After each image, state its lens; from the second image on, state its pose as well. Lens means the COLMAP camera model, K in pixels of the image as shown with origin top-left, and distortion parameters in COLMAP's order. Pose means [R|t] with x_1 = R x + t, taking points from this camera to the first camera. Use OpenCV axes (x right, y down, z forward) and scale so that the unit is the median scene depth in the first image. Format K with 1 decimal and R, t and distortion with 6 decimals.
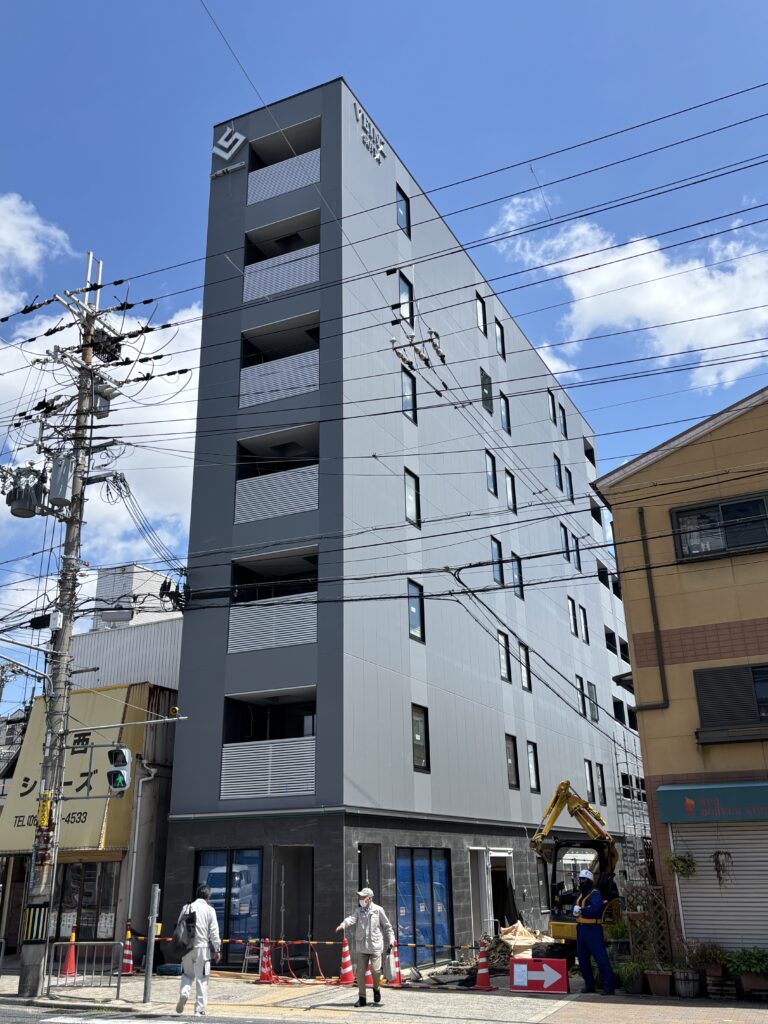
lens RADIAL K [[898.0, 0, 384.0], [0, 898.0, 512.0], [0, 0, 1]] dist [-0.002749, 0.017401]
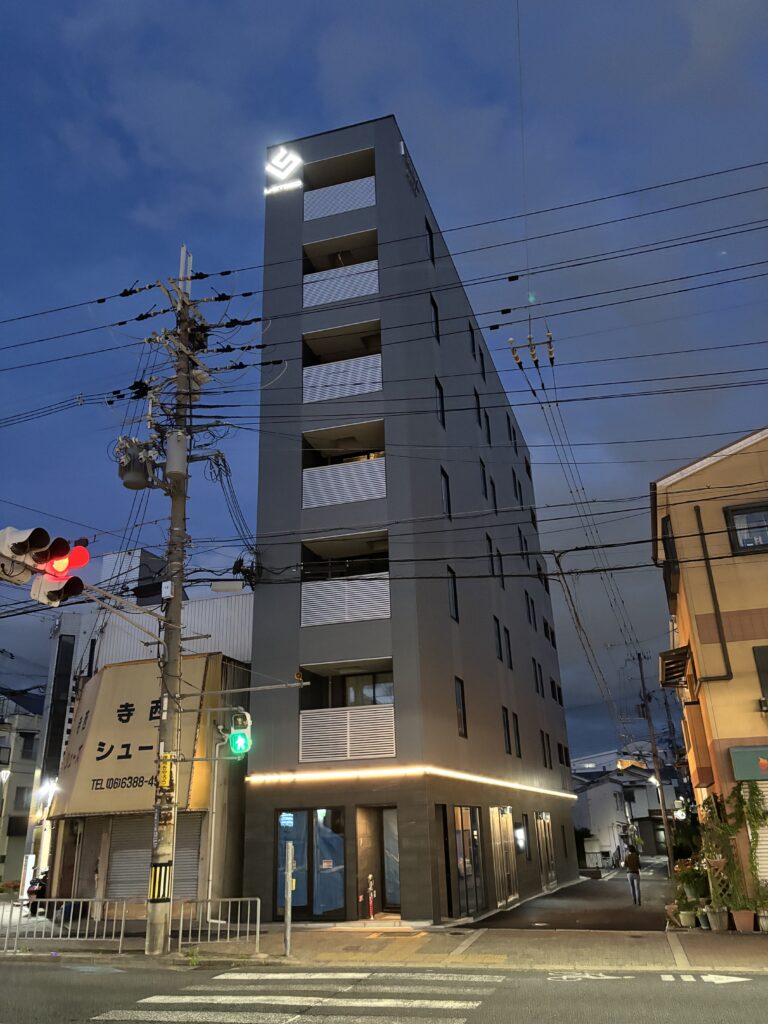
lens RADIAL K [[772.9, 0, 384.0], [0, 772.9, 512.0], [0, 0, 1]] dist [0.011024, -0.005813]
pose [[0.988609, 0.044148, 0.143885, -0.221204], [-0.042163, 0.998969, -0.016822, 0.032257], [-0.144479, 0.010564, 0.989451, 0.067231]]
